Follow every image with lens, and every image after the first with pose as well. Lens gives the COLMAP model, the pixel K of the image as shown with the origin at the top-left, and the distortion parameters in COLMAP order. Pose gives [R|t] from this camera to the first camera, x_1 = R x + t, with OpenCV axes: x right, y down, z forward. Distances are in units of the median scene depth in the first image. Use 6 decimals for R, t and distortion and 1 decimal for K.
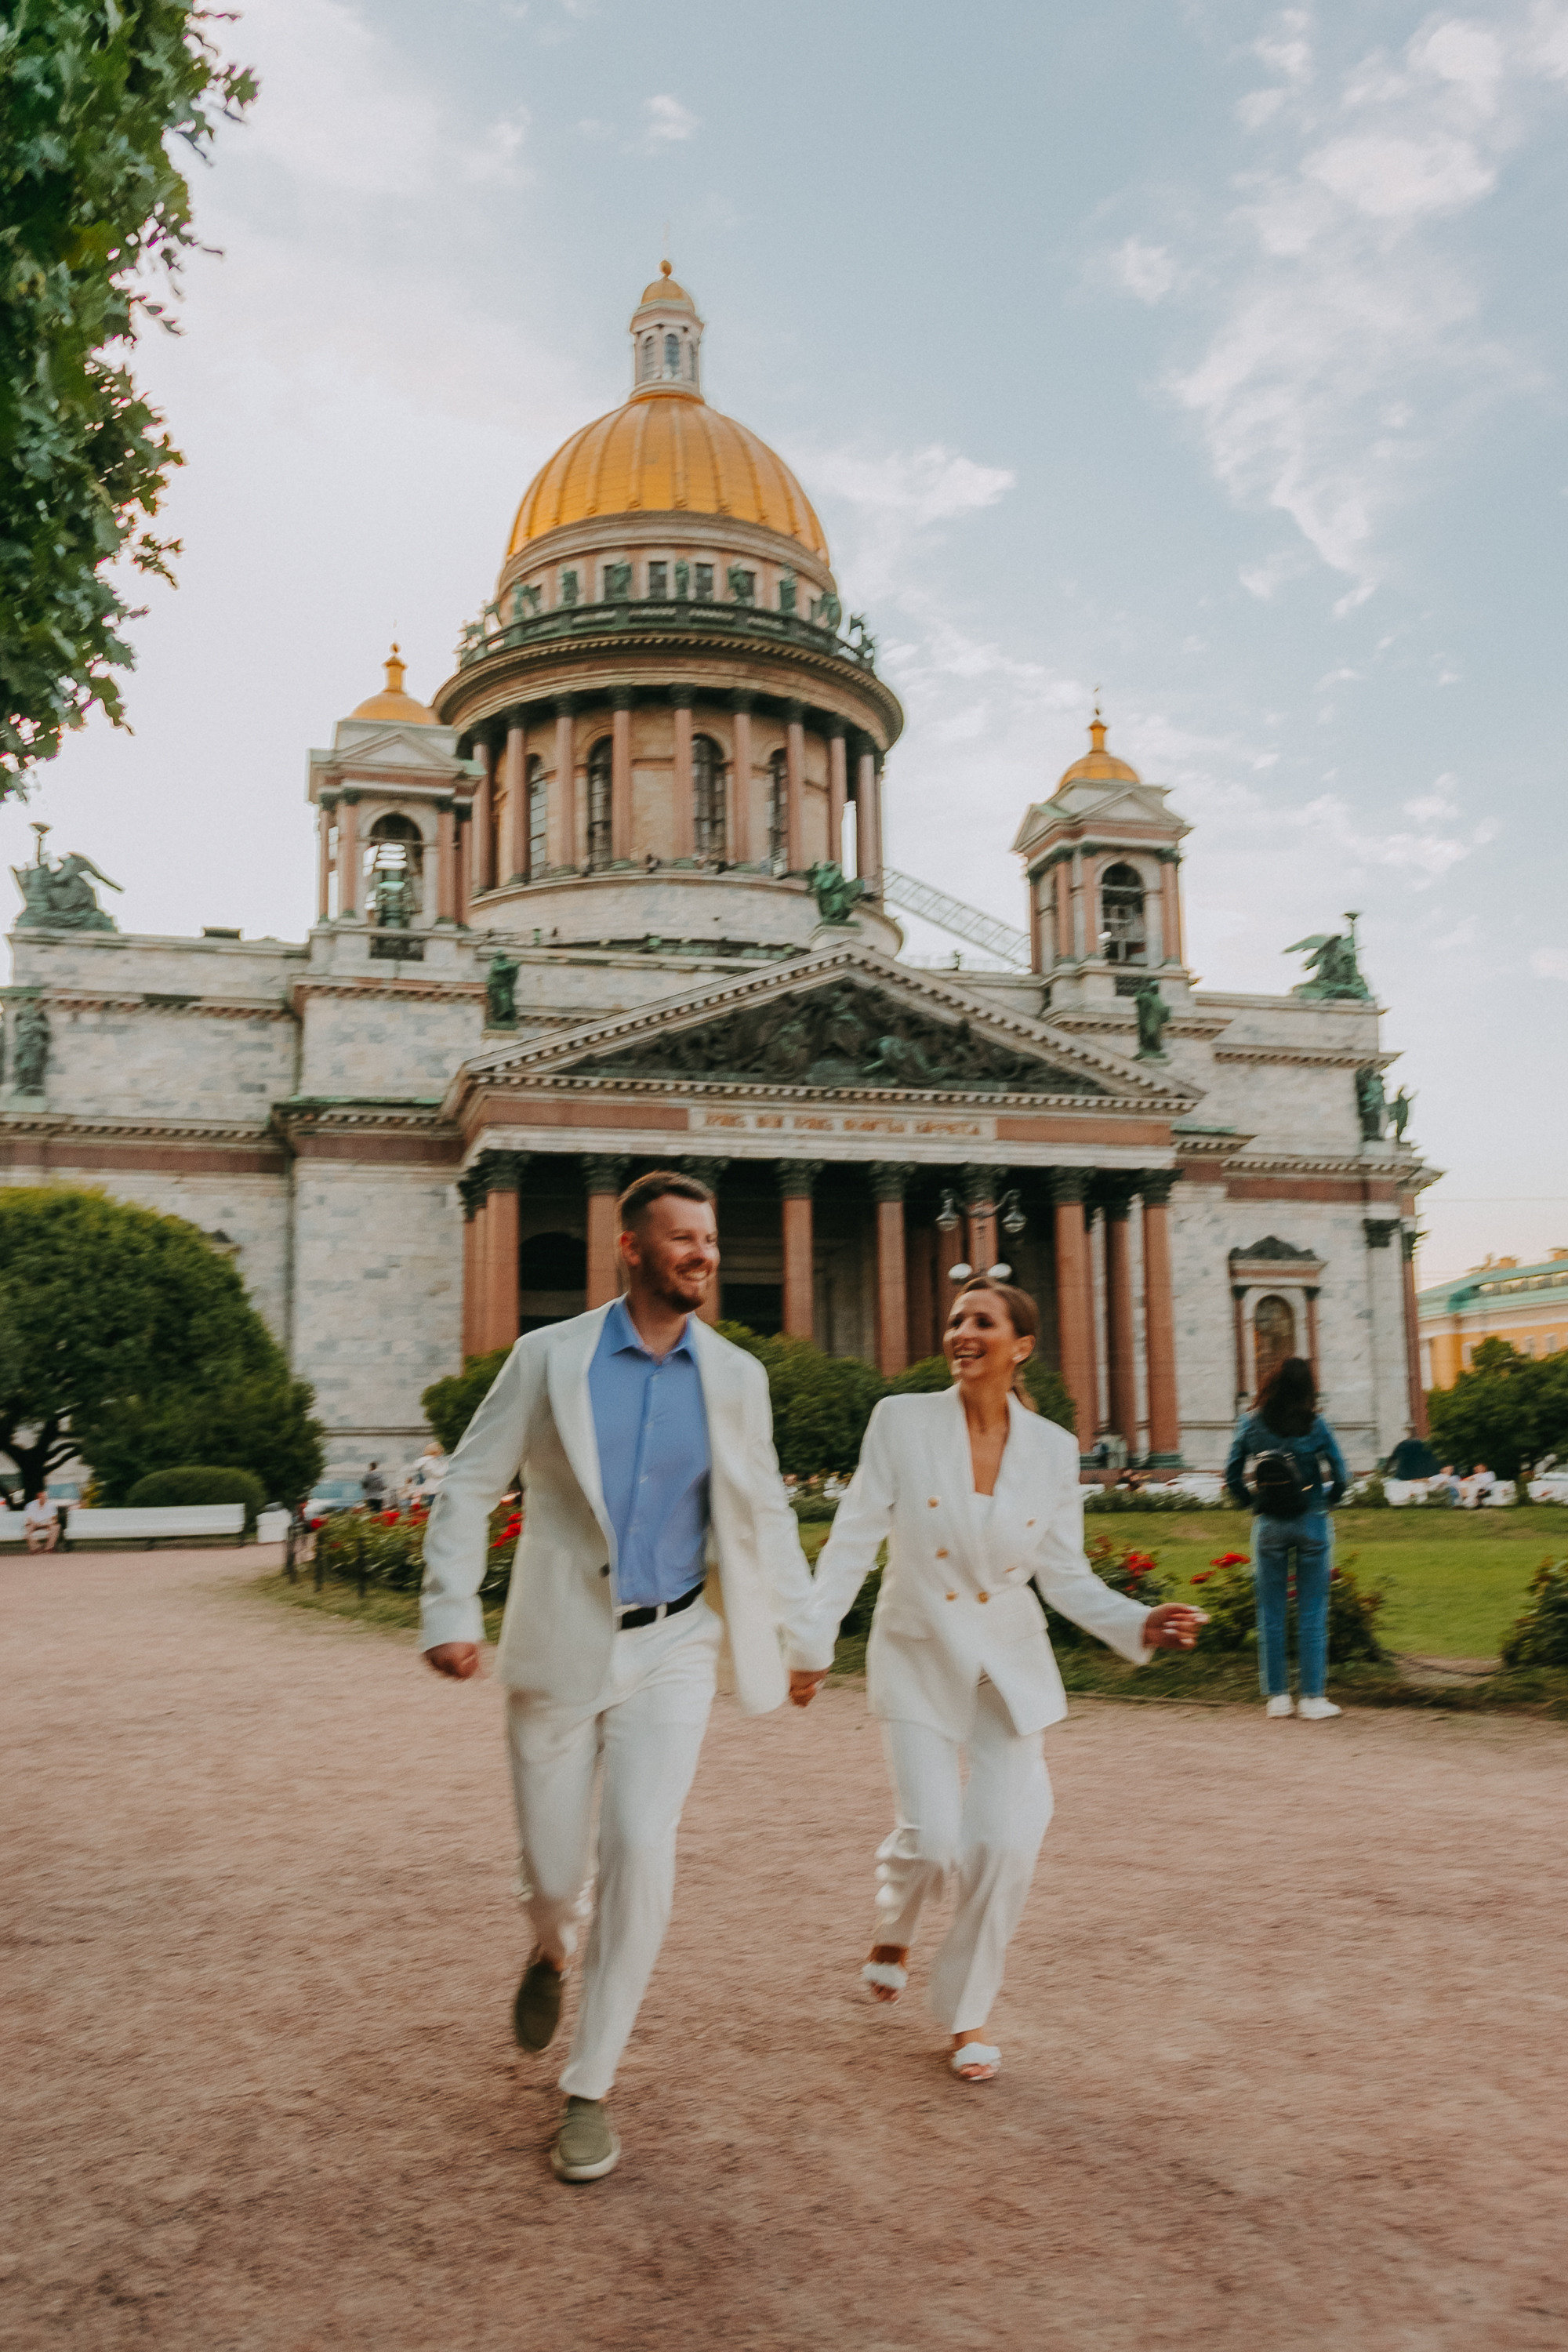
lens RADIAL K [[2041.6, 0, 781.6], [0, 2041.6, 1229.2], [0, 0, 1]] dist [0.008828, 0.004204]
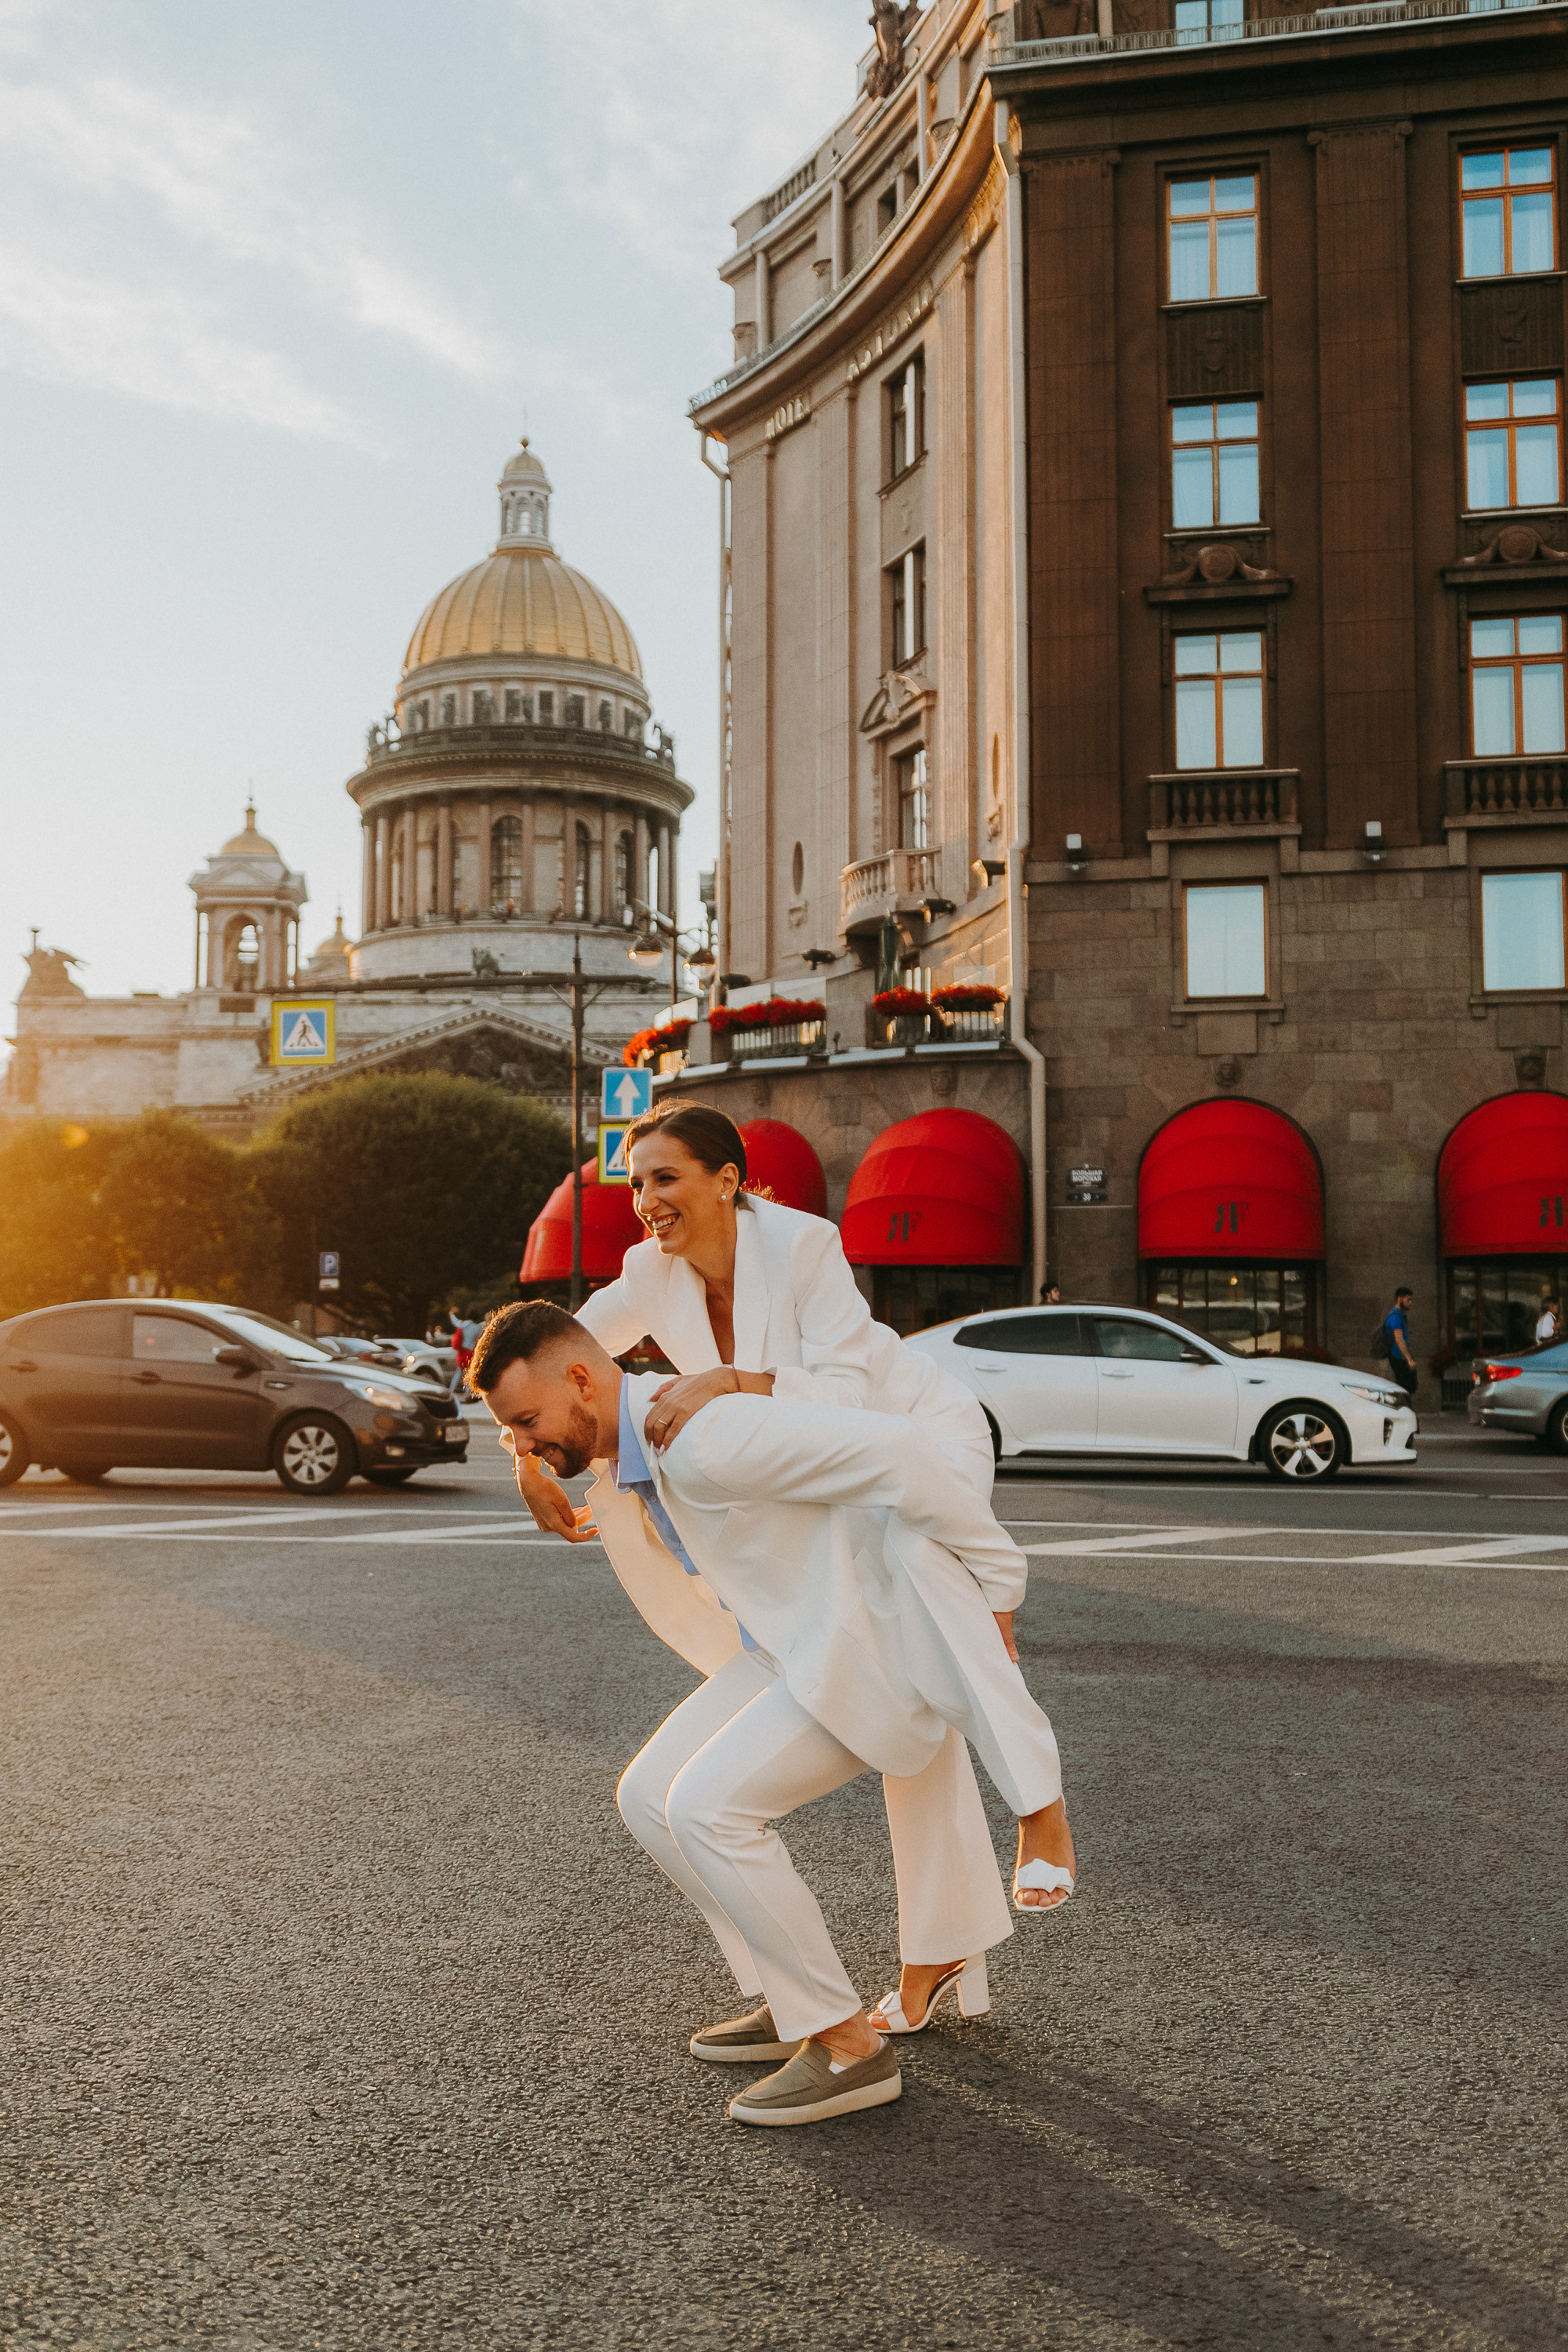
lens RADIAL K [[2347.9, 0, 771.2], [0, 2347.9, 1165.8], [0, 0, 1]] dist [0.026933, -0.001845]
pose [[0.973095, -0.007994, -0.230267, 0.591116], [0.018203, 0.998942, 0.042243, -0.078996], [0.229686, -0.045298, 0.972210, -0.628311]]
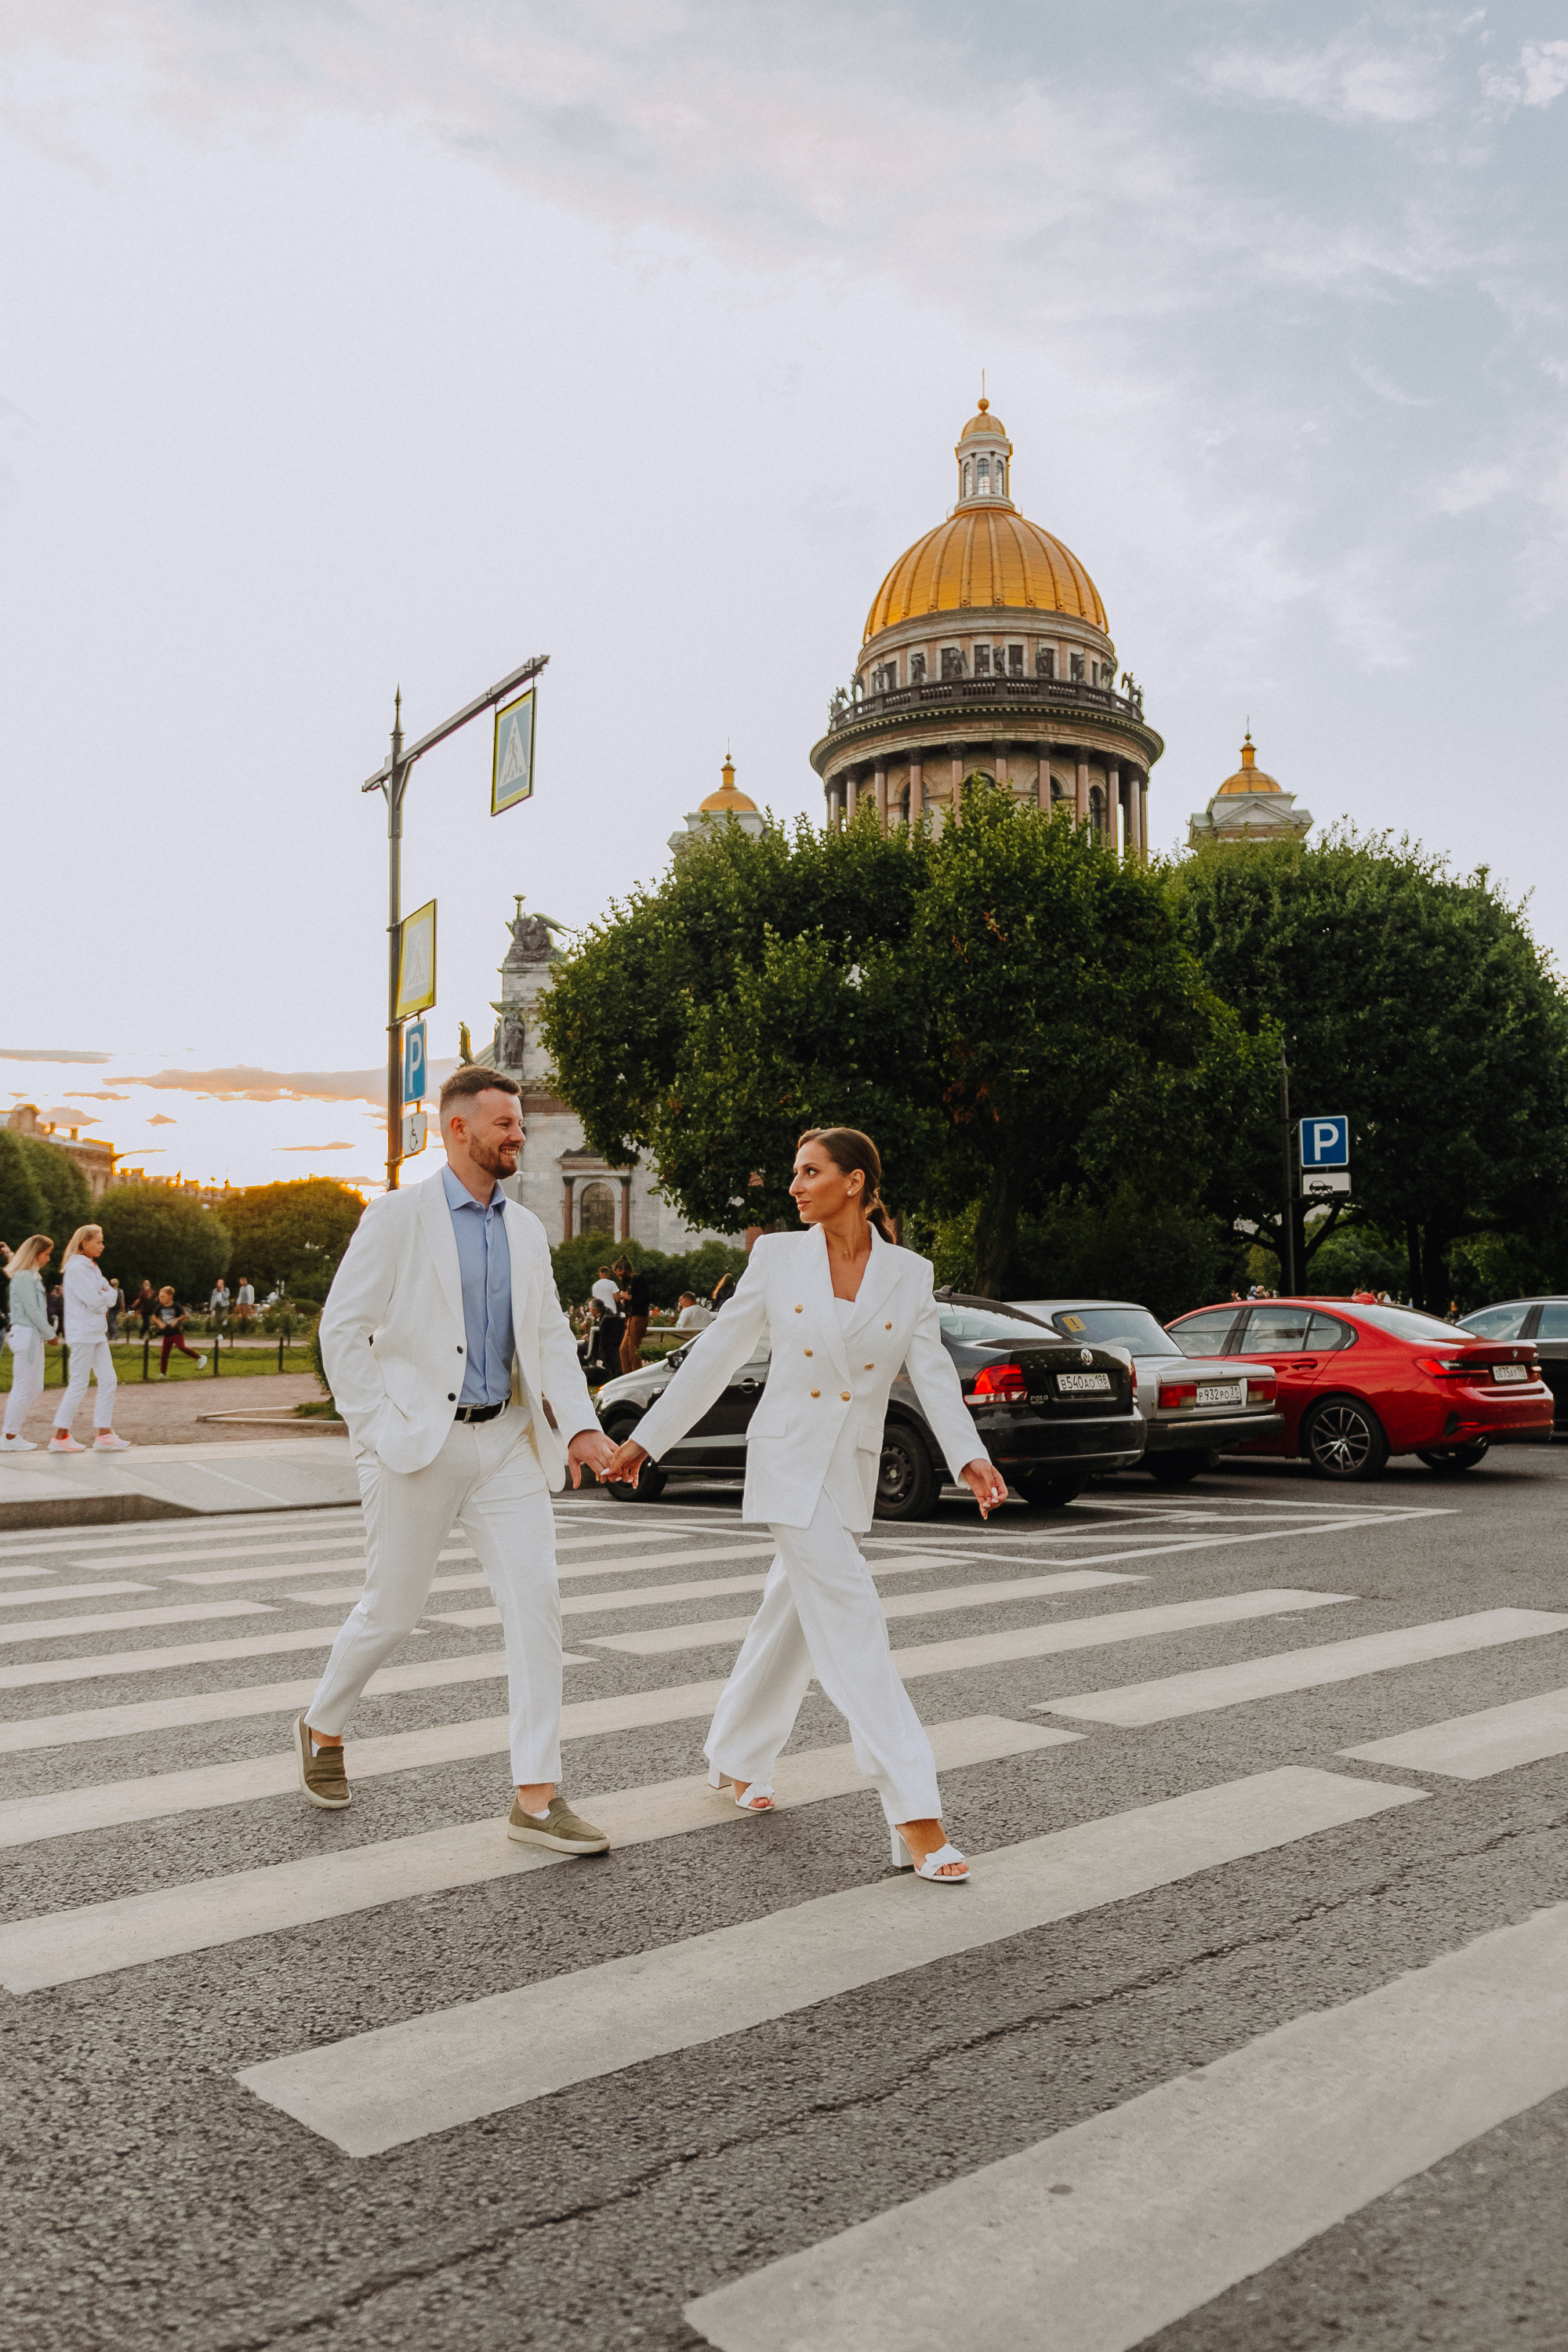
lens RADIAL K [[1929.1, 0, 784.5], [0, 1929.1, 1169.9], [0, 0, 1]] dist [0.020961, -0.000609]
pose [[0.927815, -0.016741, -0.372664, 0.373696], [0.034739, 0.998529, 0.041634, -0.039701], [0.371419, -0.051575, 0.927032, -0.315377]]
